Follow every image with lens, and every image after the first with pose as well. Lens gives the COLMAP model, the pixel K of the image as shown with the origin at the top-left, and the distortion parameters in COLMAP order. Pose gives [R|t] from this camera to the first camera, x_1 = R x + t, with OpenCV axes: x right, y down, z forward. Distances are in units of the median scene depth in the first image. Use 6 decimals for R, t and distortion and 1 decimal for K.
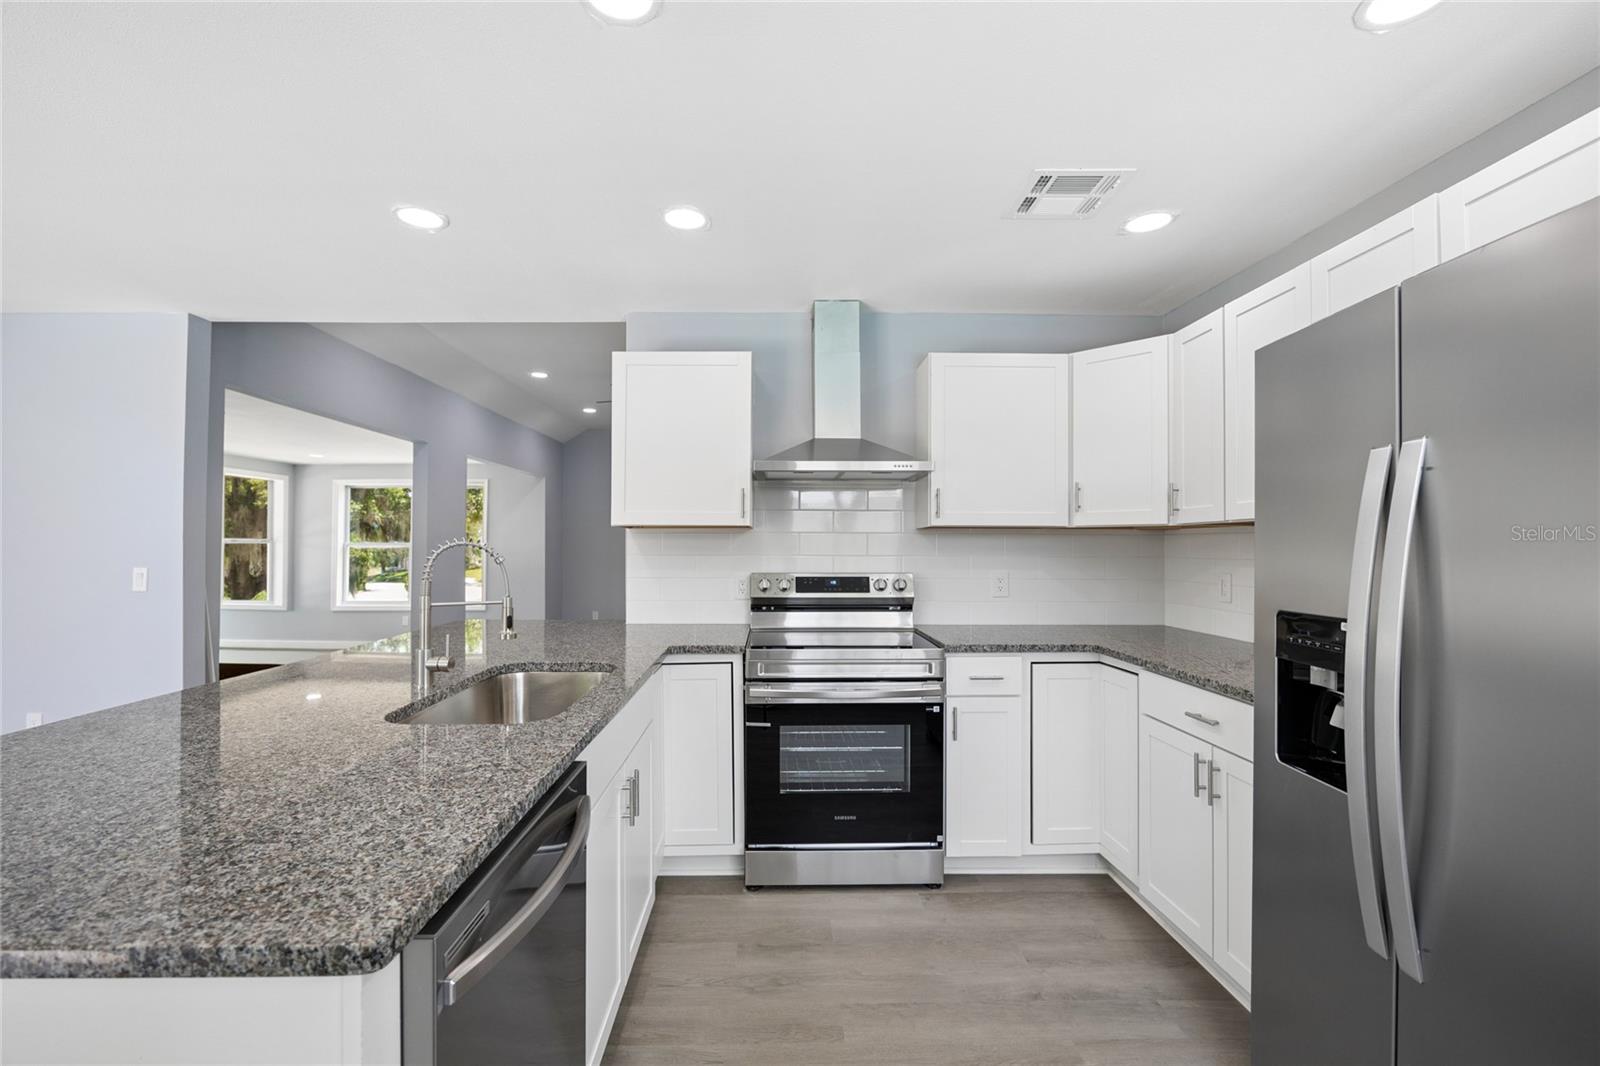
lens RADIAL K [[700.5, 0, 792.8], [0, 700.5, 537.4], [0, 0, 1]] dist [-0.003881, -0.000502]
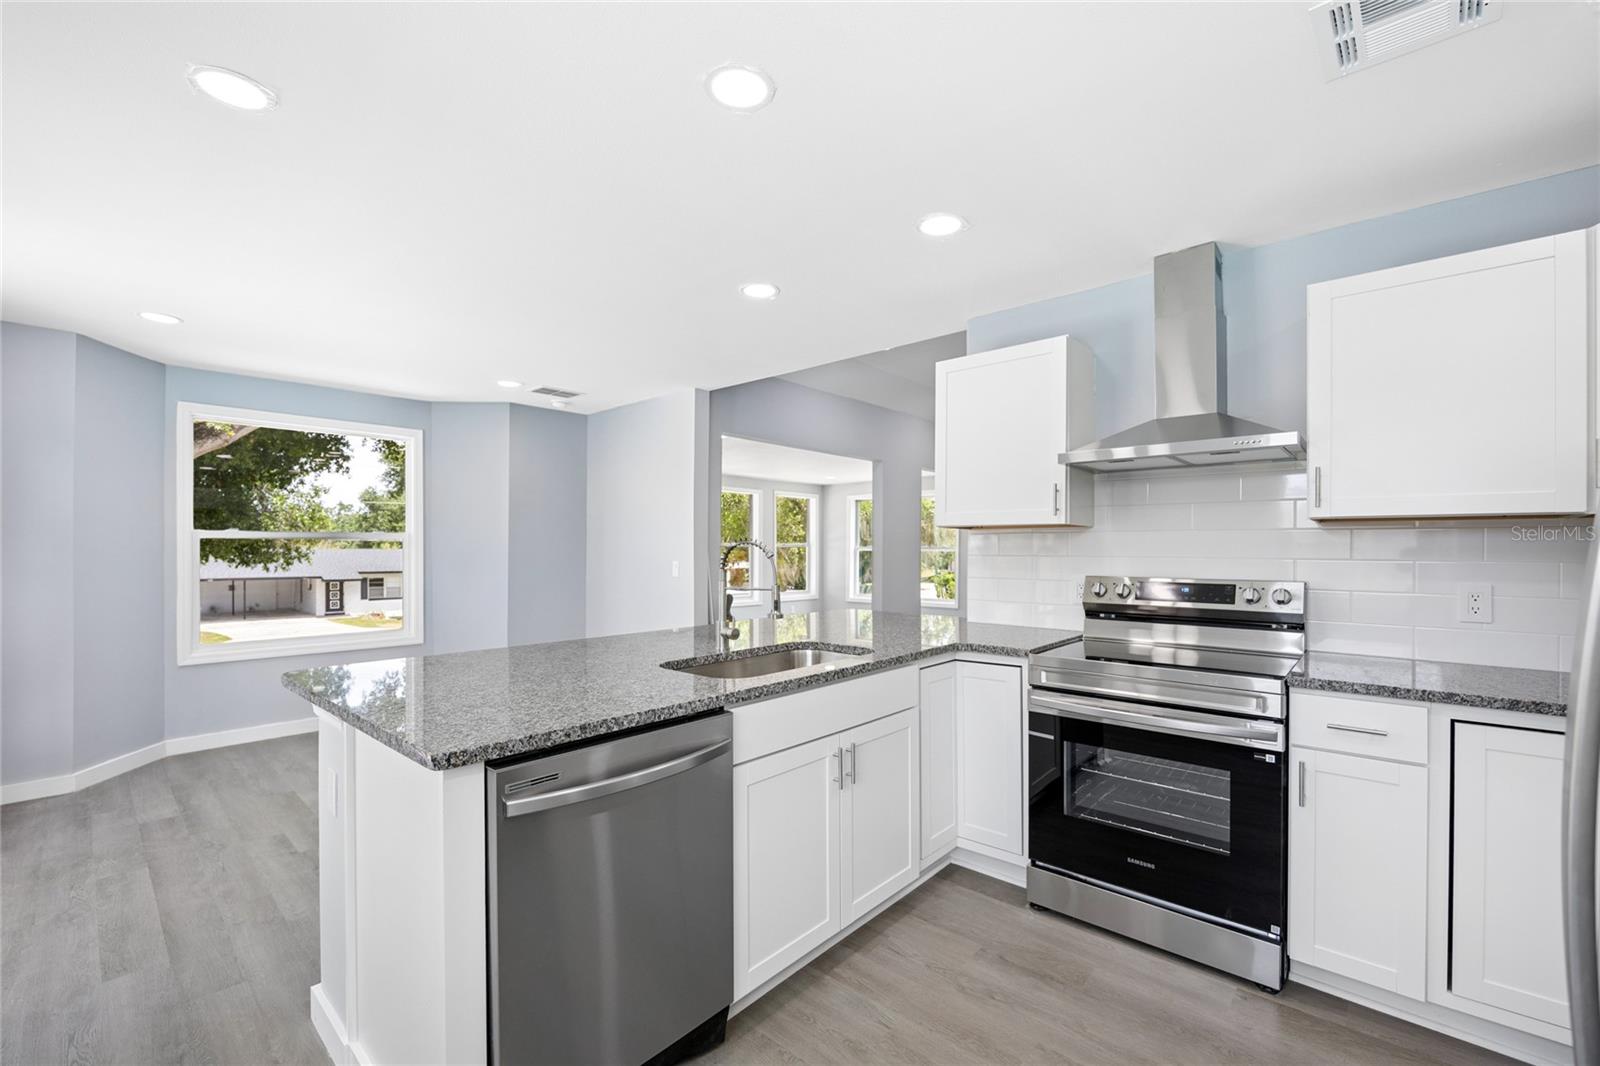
lens RADIAL K [[700.5, 0, 787.0], [0, 700.5, 550.1], [0, 0, 1]] dist [-0.003881, -0.000502]
pose [[0.715900, 0.002022, -0.698200, 0.352329], [0.004556, 0.999961, 0.007567, 0.010530], [0.698188, -0.008599, 0.715863, 0.091183]]
